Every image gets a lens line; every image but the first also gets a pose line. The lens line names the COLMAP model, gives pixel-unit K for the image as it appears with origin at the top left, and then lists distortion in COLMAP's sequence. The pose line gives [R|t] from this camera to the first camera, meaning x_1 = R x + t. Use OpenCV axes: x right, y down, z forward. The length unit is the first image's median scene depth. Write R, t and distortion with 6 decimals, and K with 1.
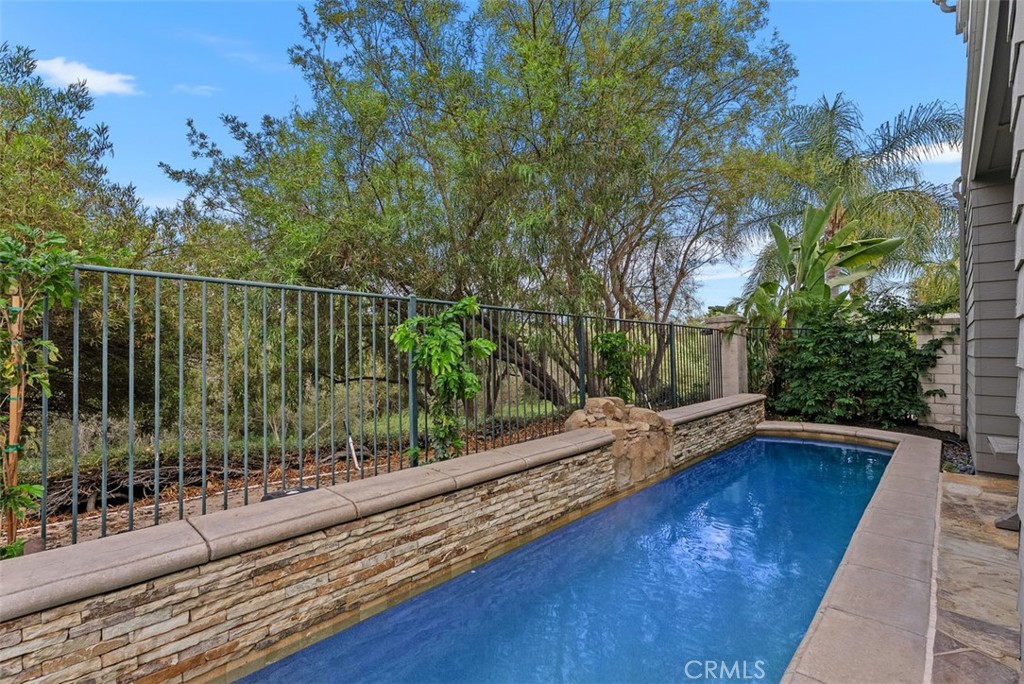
lens RADIAL K [[458.8, 0, 515.1], [0, 458.8, 343.7], [0, 0, 1]] dist [0.003555, -0.001512]
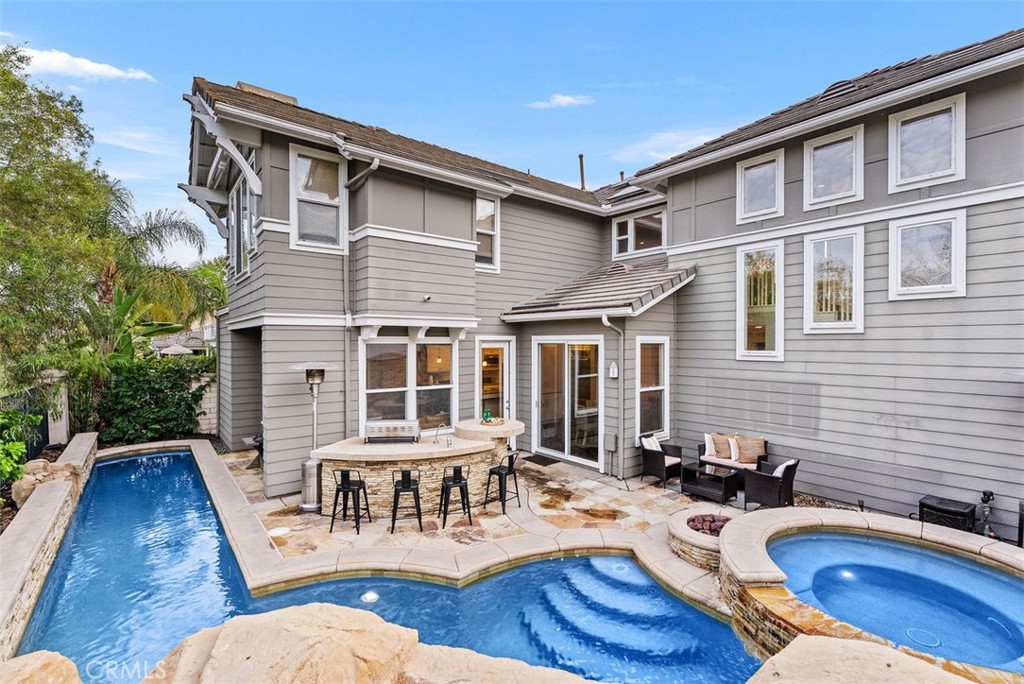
lens RADIAL K [[458.8, 0, 507.5], [0, 458.8, 343.5], [0, 0, 1]] dist [0.003555, -0.001512]
pose [[0.148674, -0.003920, 0.988879, -0.717675], [-0.009106, 0.999944, 0.005333, -0.194036], [-0.988844, -0.009798, 0.148630, -0.481655]]
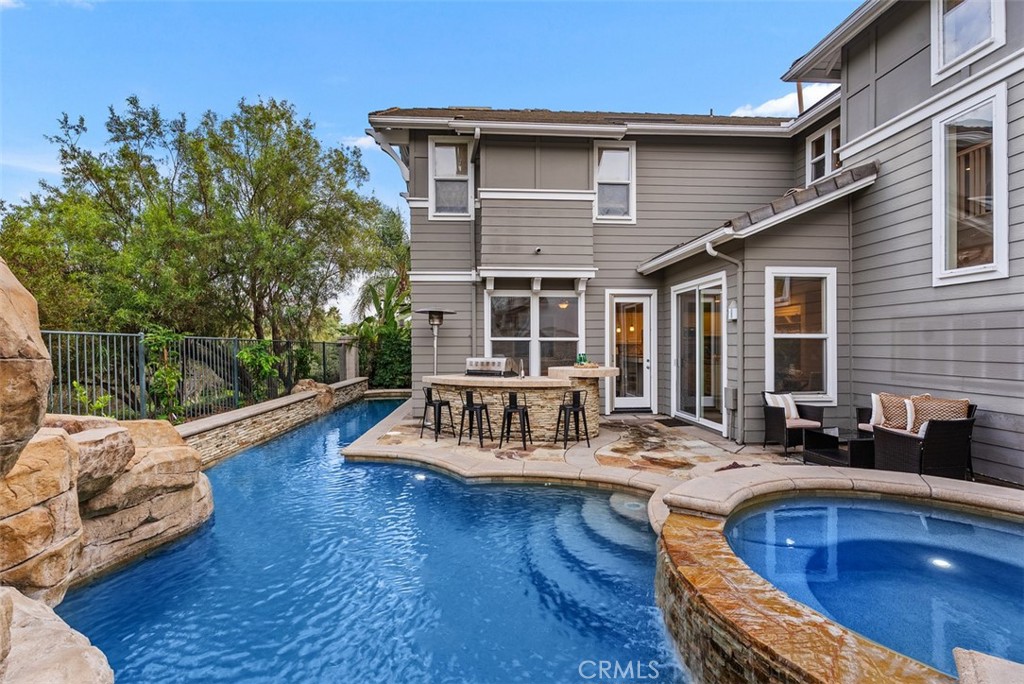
lens RADIAL K [[458.8, 0, 502.9], [0, 458.8, 341.9], [0, 0, 1]] dist [0.003555, -0.001512]
pose [[0.693375, 0.005208, 0.720558, -0.545500], [-0.007109, 0.999975, -0.000387, -0.051162], [-0.720541, -0.004854, 0.693395, -0.902417]]
